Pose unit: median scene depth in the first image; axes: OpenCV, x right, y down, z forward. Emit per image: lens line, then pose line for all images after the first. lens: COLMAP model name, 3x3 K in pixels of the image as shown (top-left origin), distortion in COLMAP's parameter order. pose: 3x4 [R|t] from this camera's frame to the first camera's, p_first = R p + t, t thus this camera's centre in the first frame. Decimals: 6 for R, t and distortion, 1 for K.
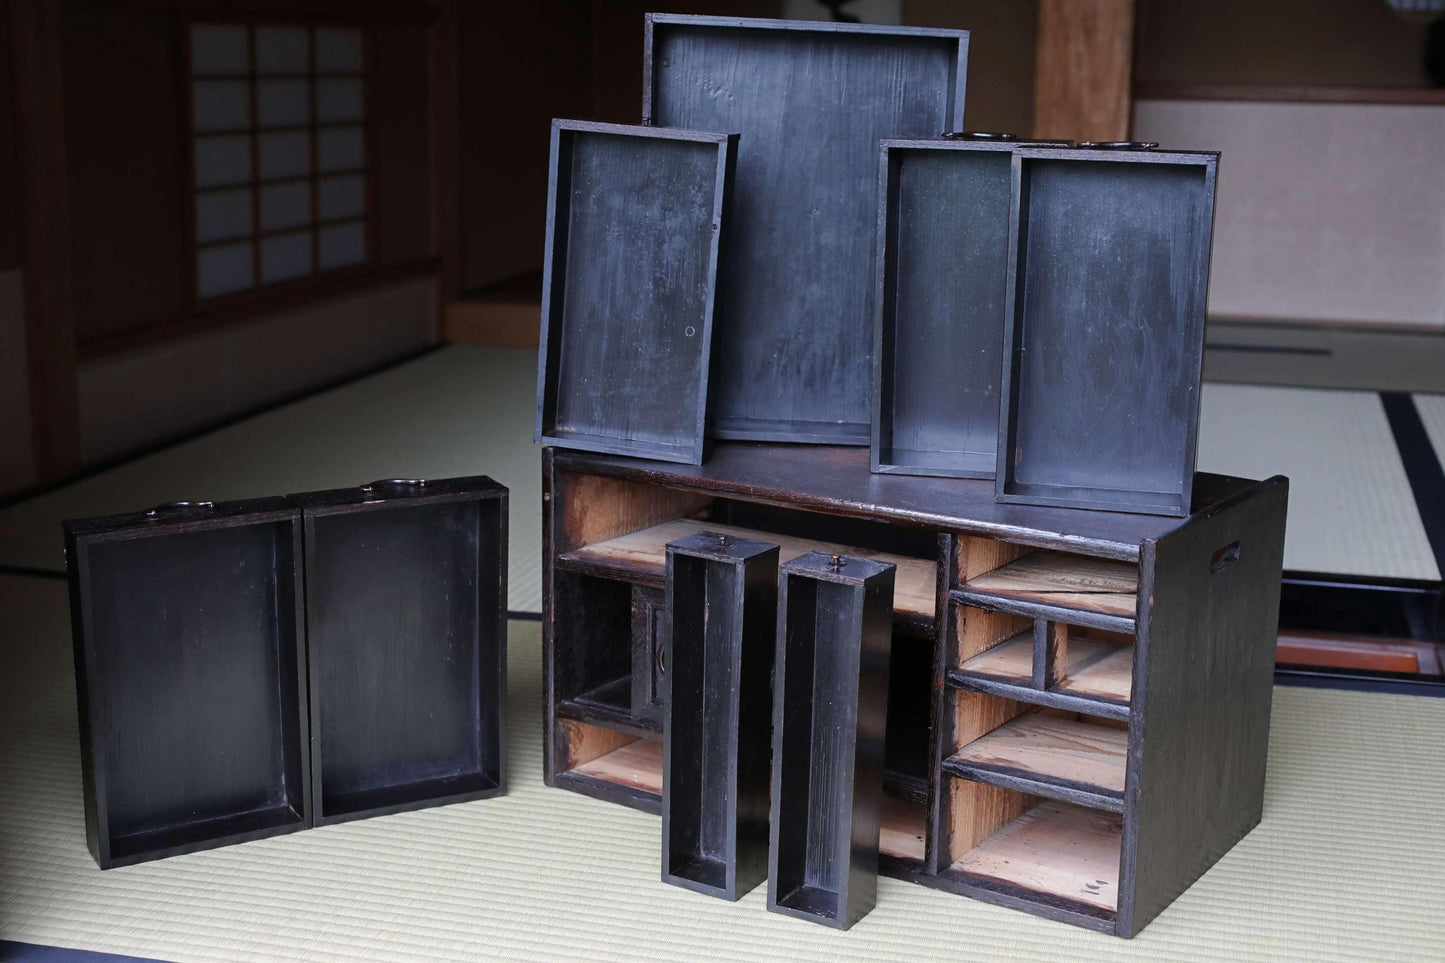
lens RADIAL K [[2108.7, 0, 721.3], [0, 2108.7, 417.7], [0, 0, 1]] dist [-0.047548, 0.273326]
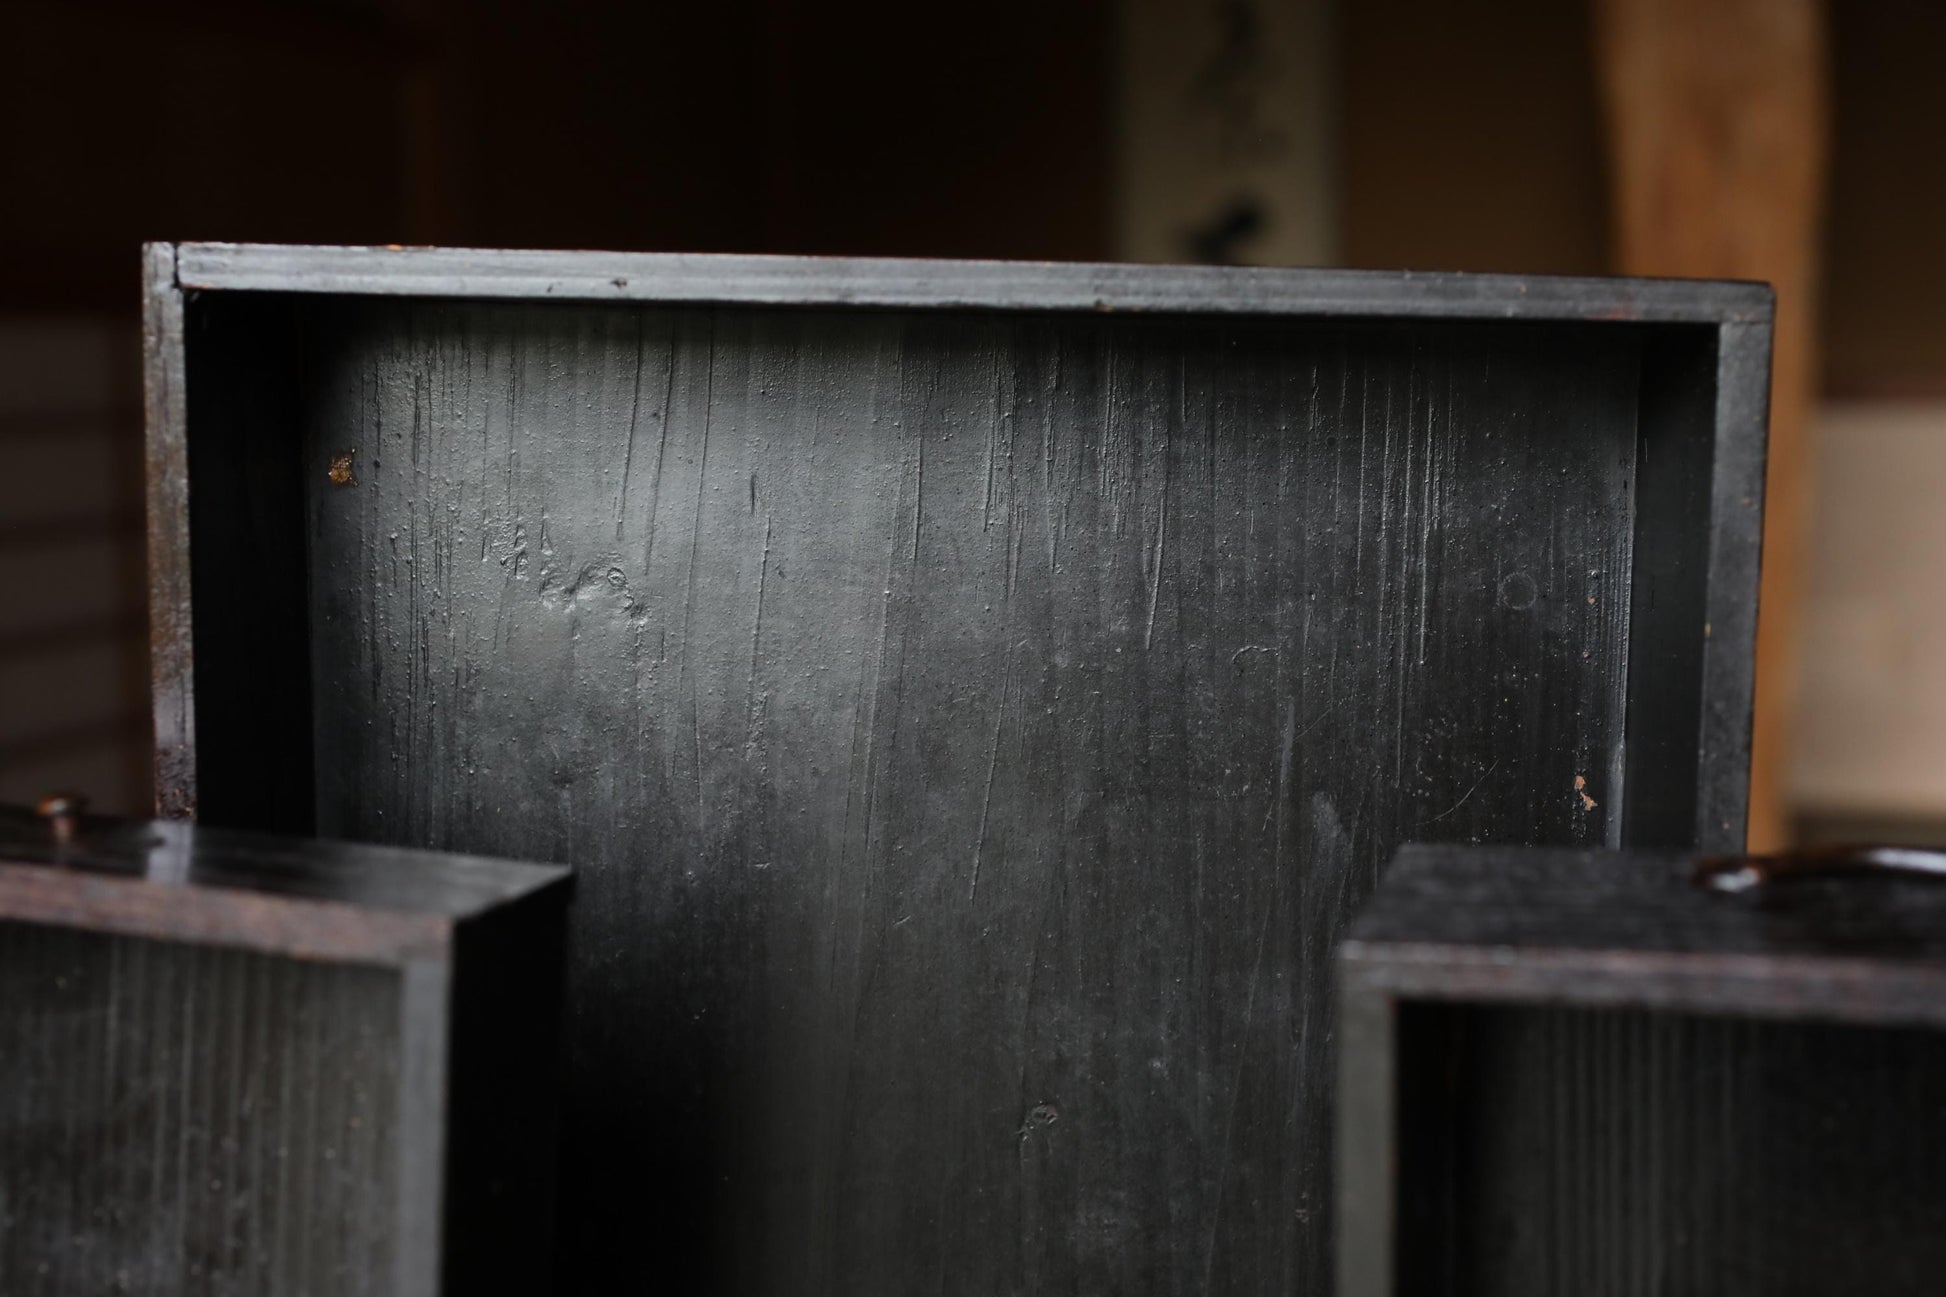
lens RADIAL K [[2845.7, 0, 980.5], [0, 2845.7, 641.1], [0, 0, 1]] dist [-0.036216, 0.218446]
pose [[0.998436, -0.021436, -0.051642, 0.139120], [0.018445, 0.998164, -0.057696, -0.331925], [0.052784, 0.056654, 0.996998, 1.780308]]
